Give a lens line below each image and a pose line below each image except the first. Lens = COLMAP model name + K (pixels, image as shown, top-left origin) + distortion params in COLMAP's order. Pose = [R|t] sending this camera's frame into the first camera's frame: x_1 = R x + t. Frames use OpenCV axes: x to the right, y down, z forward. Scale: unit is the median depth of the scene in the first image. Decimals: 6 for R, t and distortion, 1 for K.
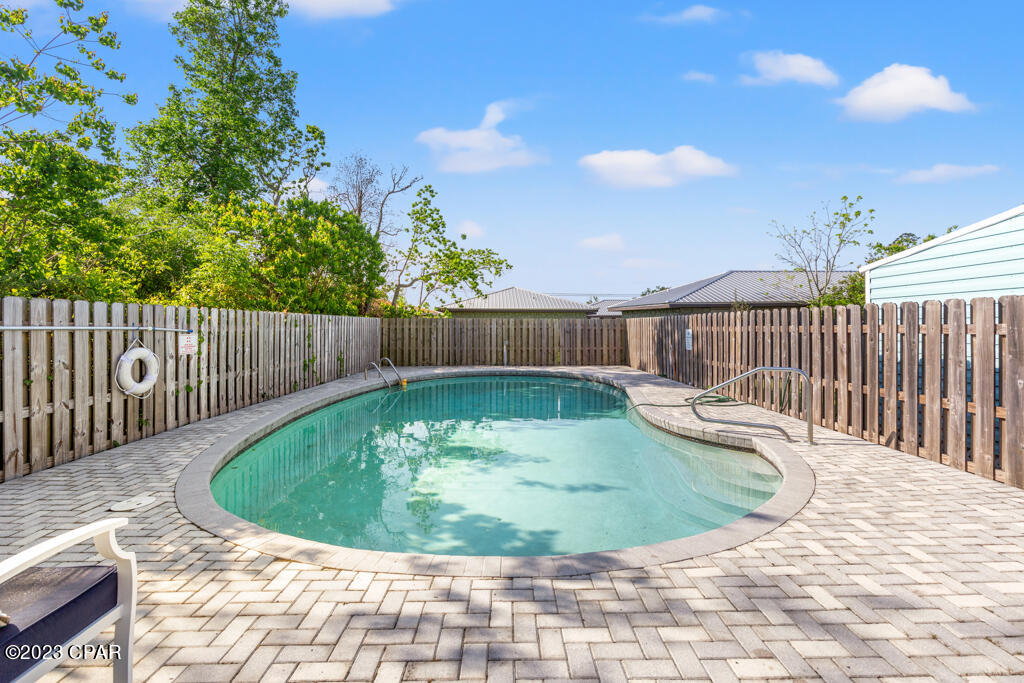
lens RADIAL K [[461.9, 0, 514.7], [0, 461.9, 325.8], [0, 0, 1]] dist [0.006926, -0.000023]
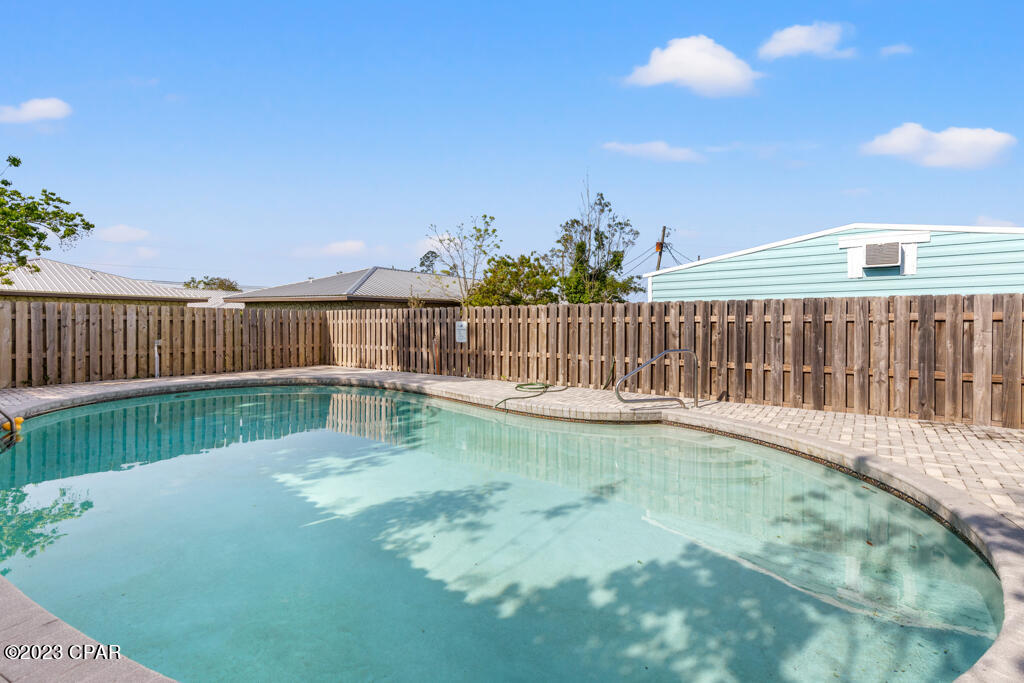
lens RADIAL K [[461.9, 0, 514.7], [0, 461.9, 325.8], [0, 0, 1]] dist [0.006926, -0.000023]
pose [[0.622440, -0.000378, 0.782668, -0.494167], [-0.004307, 0.999983, 0.003908, 0.018599], [-0.782656, -0.005804, 0.622428, 0.441171]]
